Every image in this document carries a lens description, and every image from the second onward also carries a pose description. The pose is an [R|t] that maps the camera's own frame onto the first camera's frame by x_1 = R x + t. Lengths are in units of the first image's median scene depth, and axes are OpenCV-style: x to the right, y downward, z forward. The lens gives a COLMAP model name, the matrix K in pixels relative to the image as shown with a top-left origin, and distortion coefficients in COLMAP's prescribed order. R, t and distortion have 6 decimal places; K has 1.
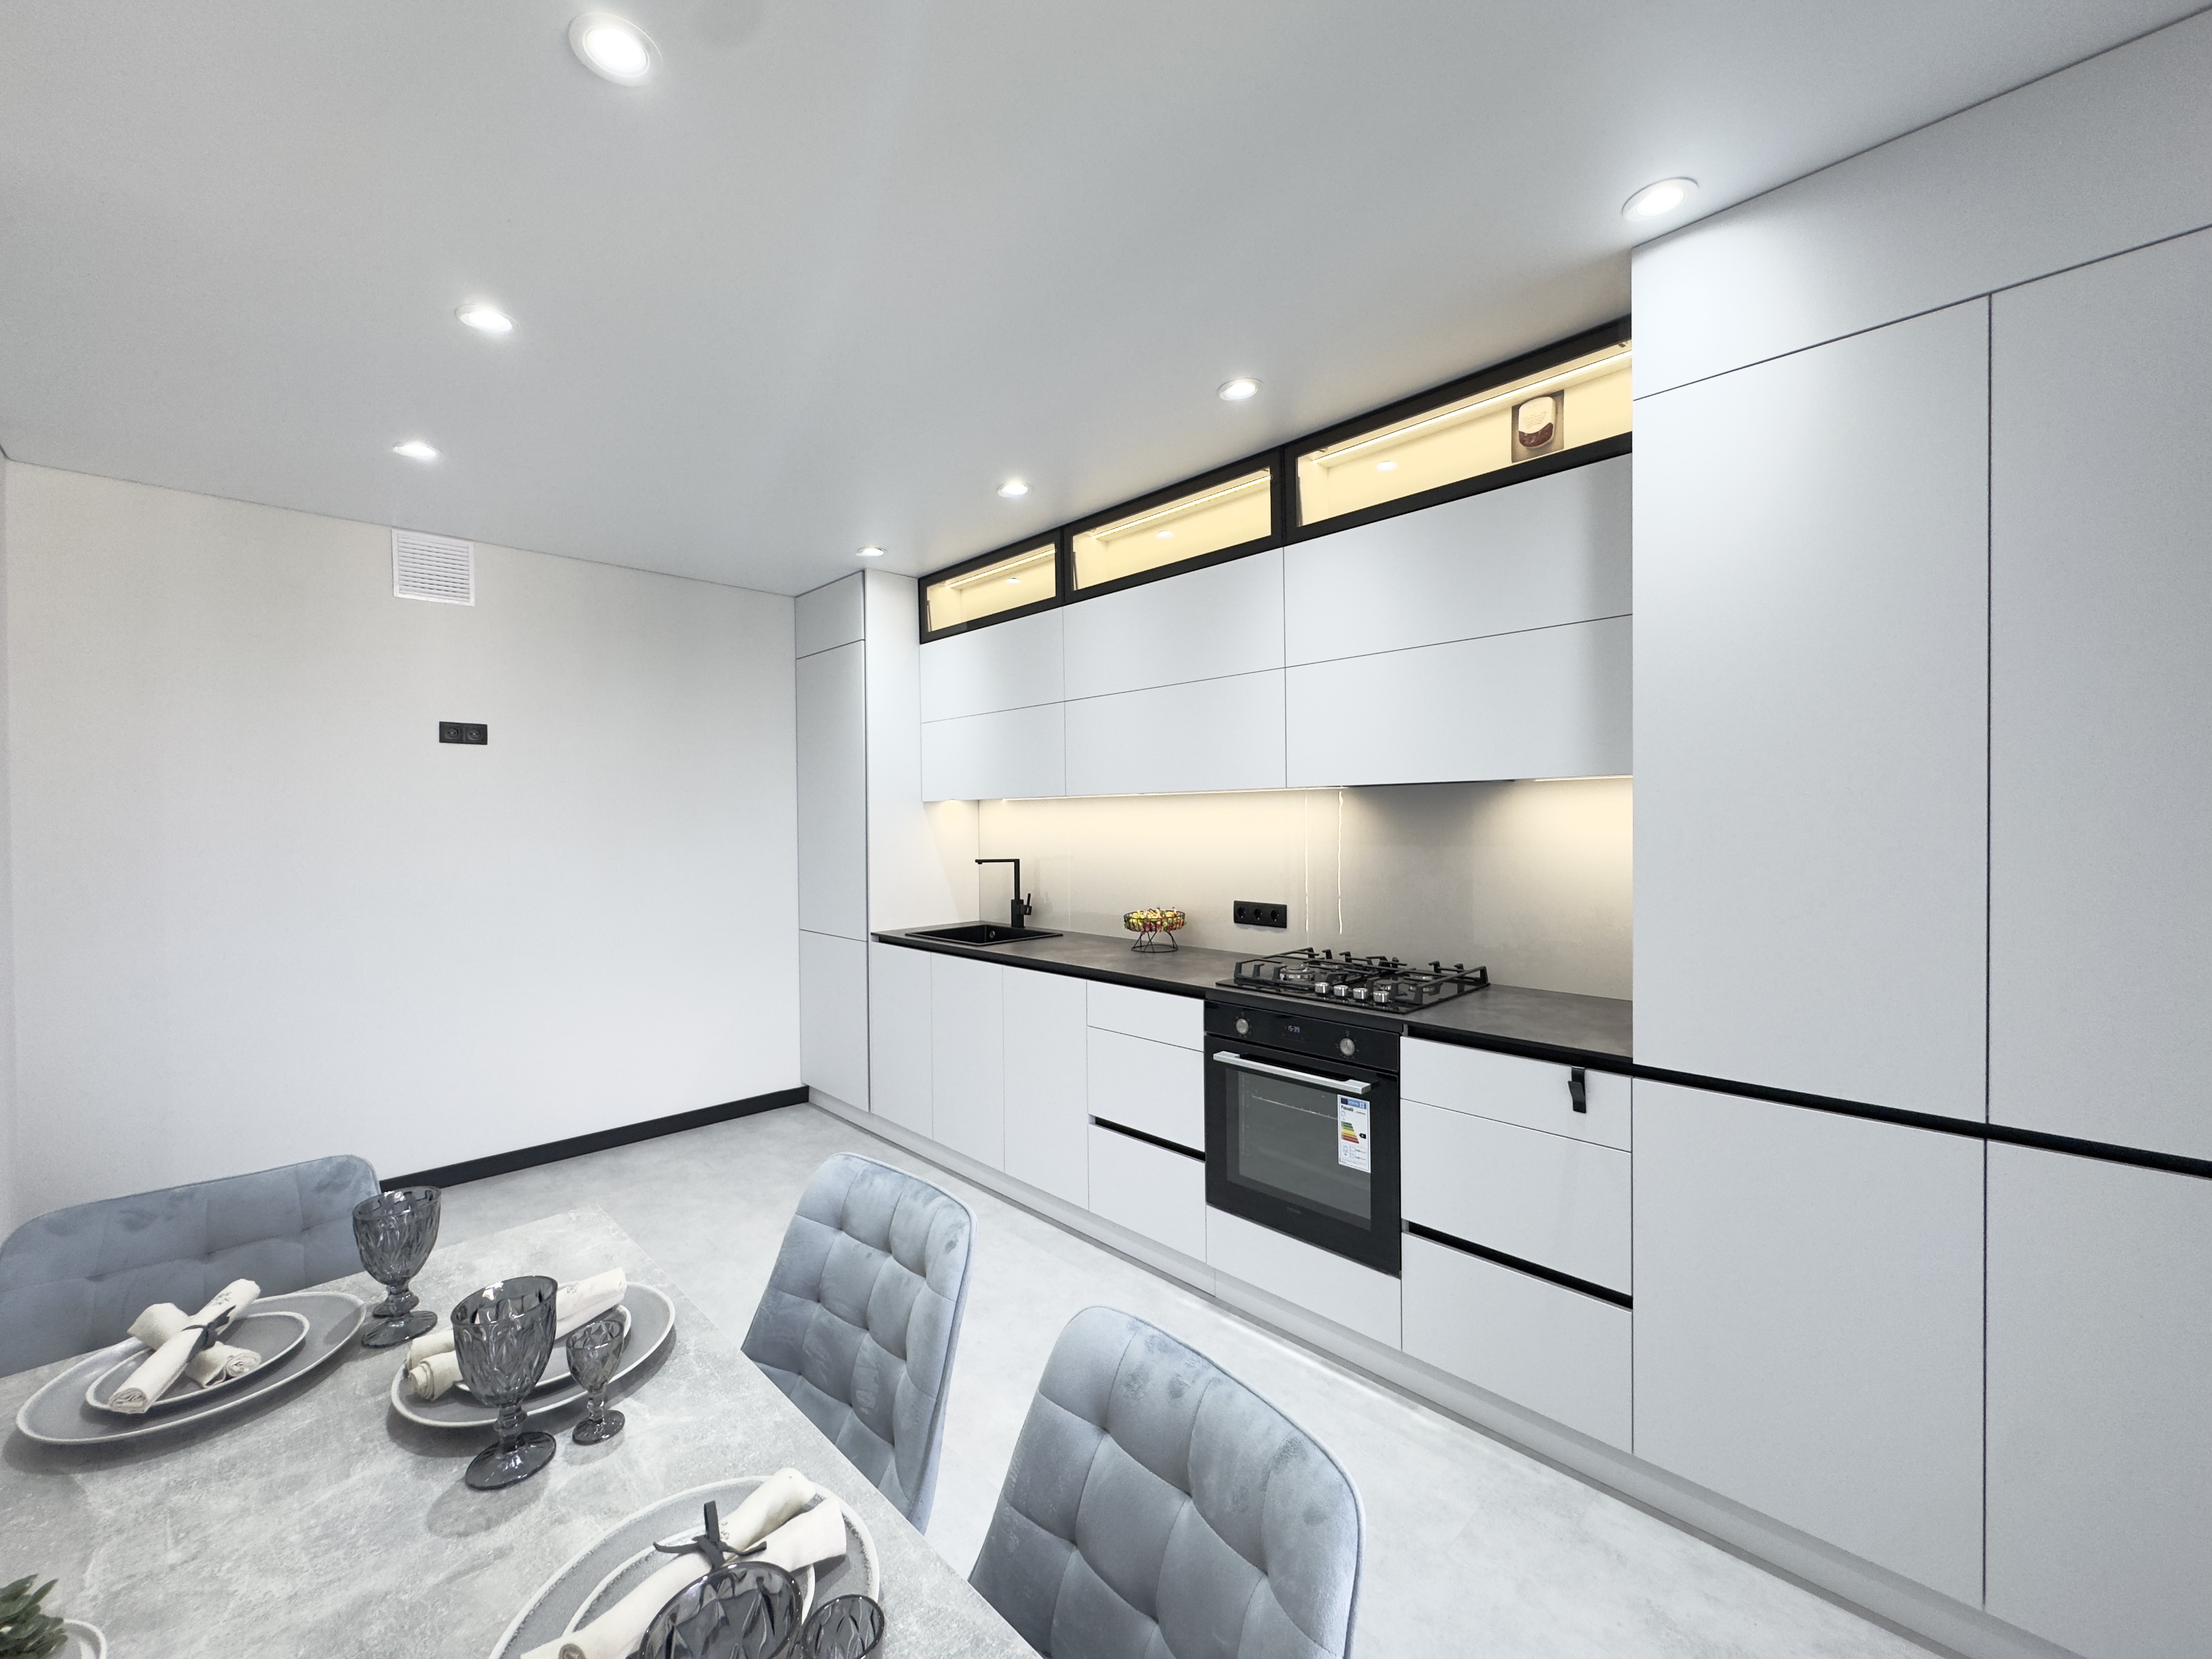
lens RADIAL K [[881.3, 0, 1123.7], [0, 881.3, 816.9], [0, 0, 1]] dist [-0.003142, 0.000469]
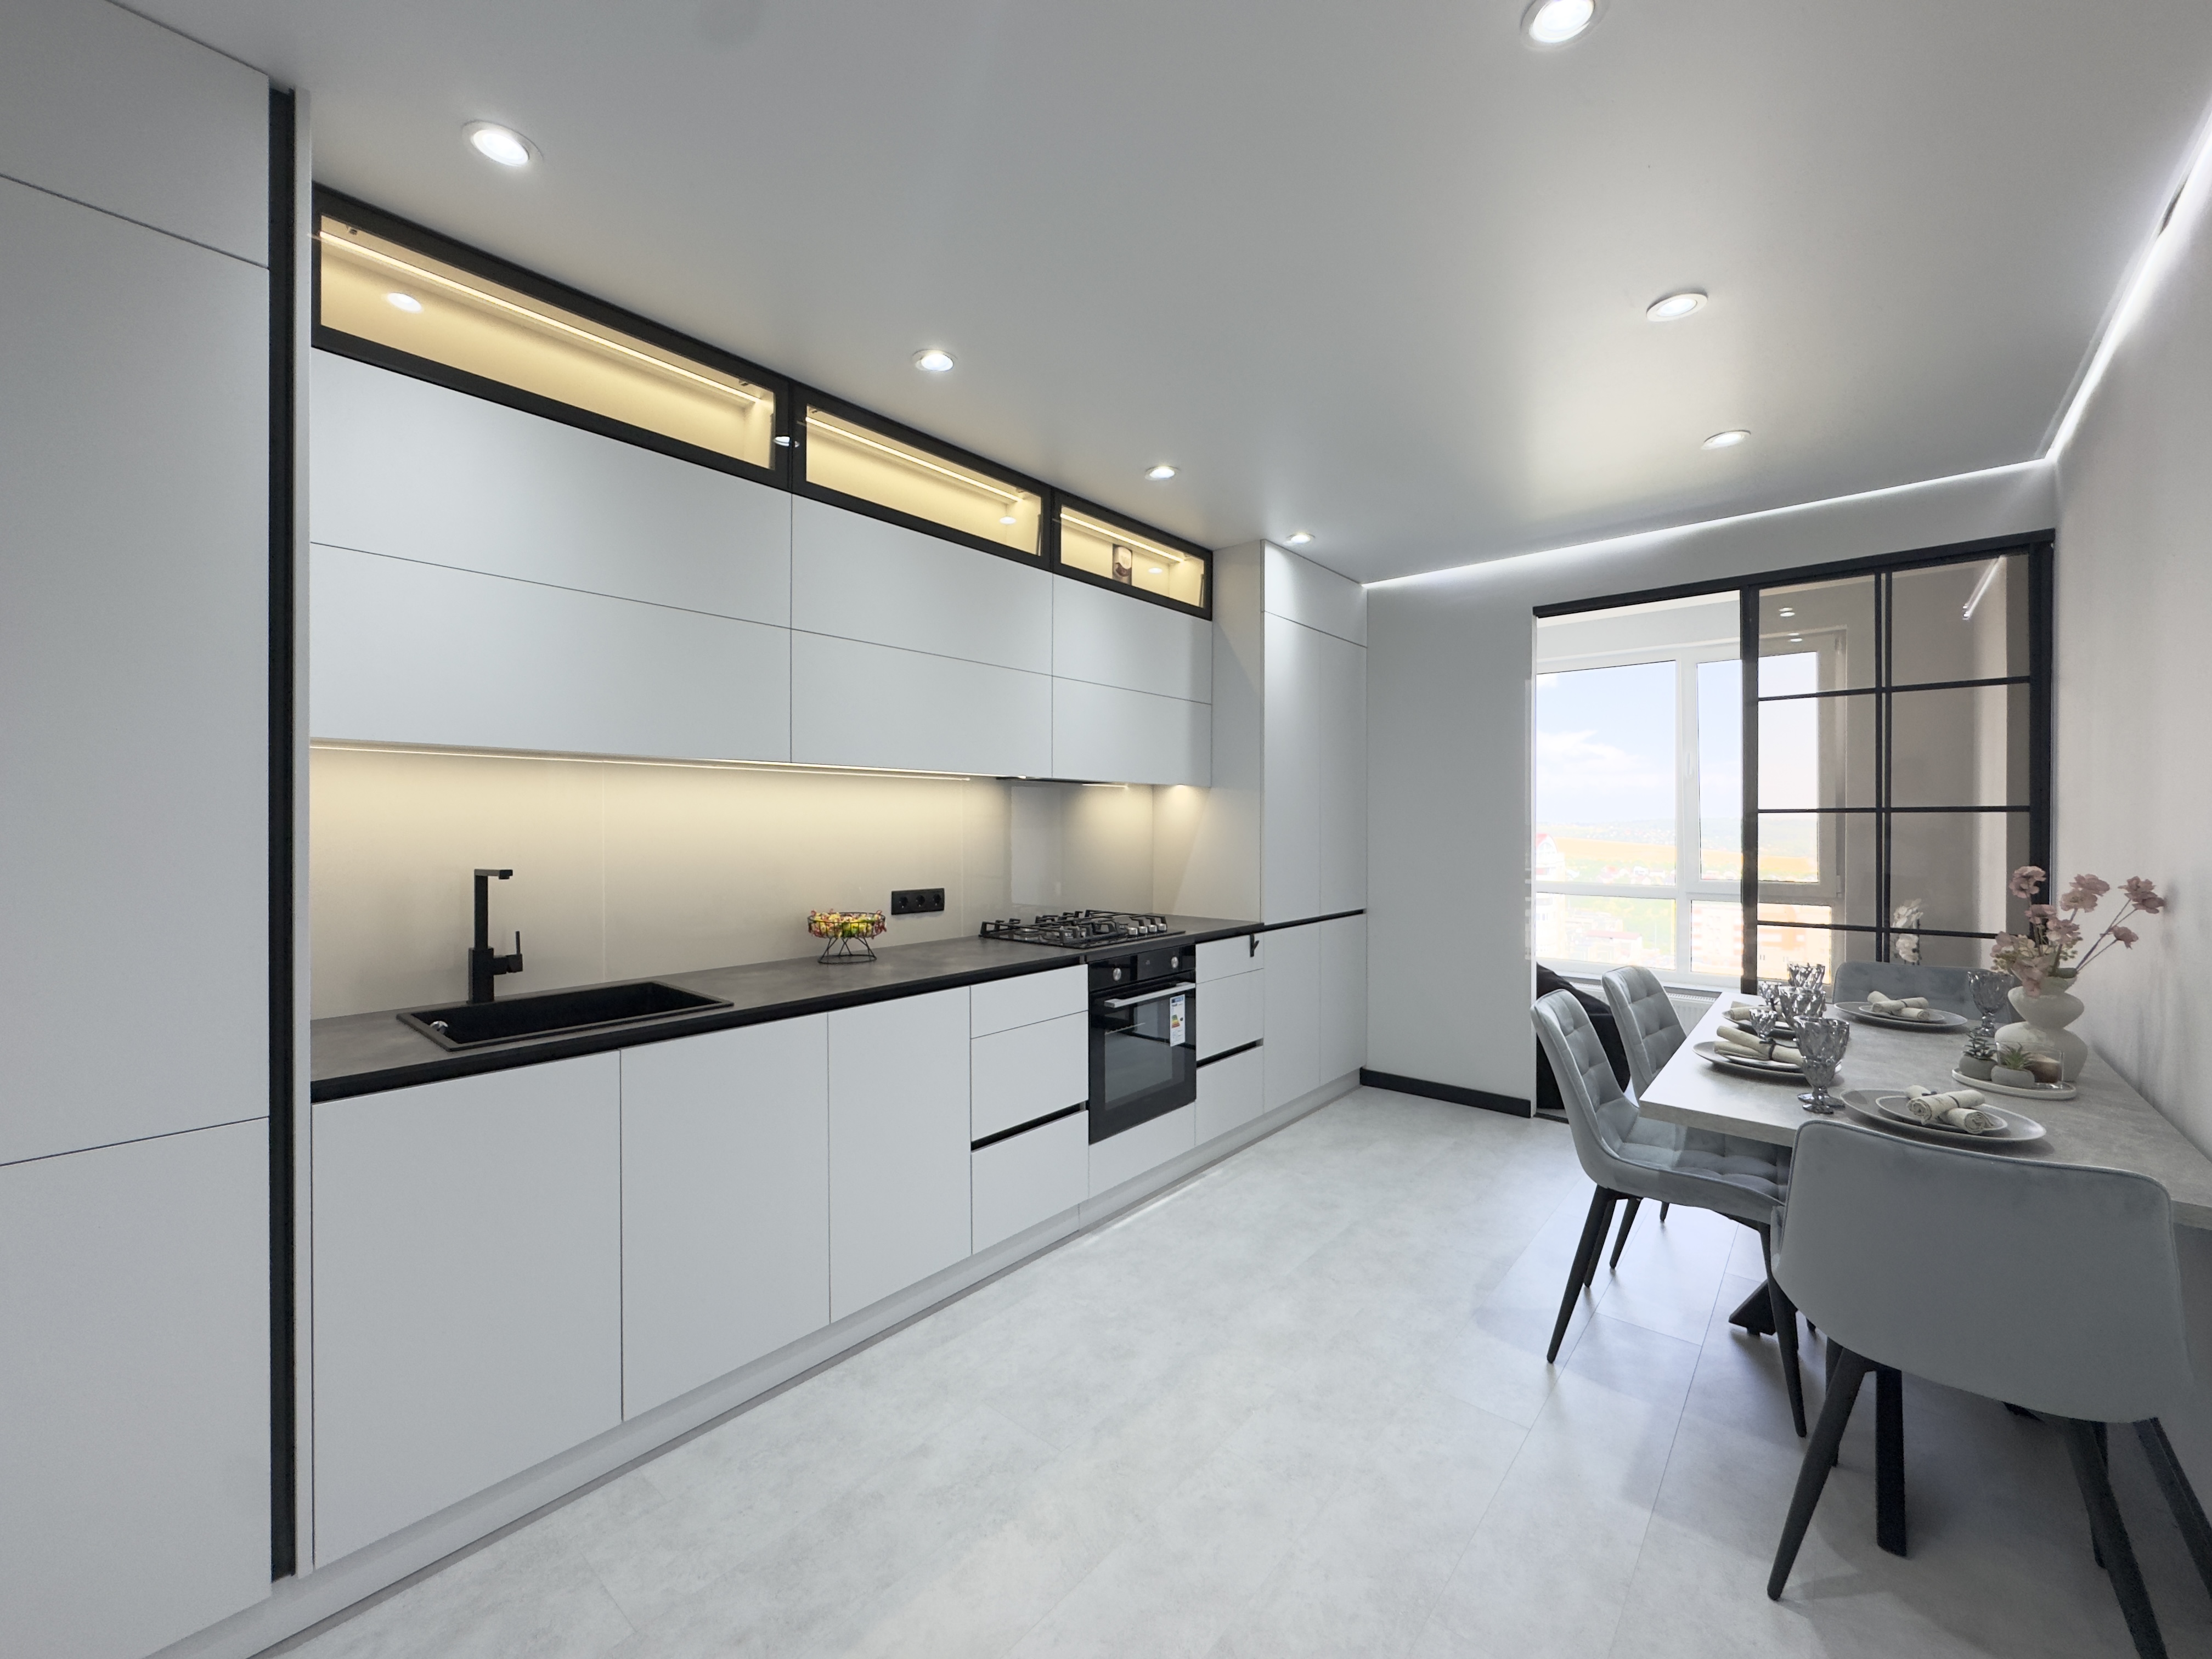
lens RADIAL K [[881.3, 0, 1116.7], [0, 881.3, 827.4], [0, 0, 1]] dist [-0.003142, 0.000469]
pose [[-0.074750, -0.000051, 0.997202, -0.821305], [-0.002285, 0.999997, -0.000120, 0.028633], [-0.997200, -0.002288, -0.074750, 0.841969]]
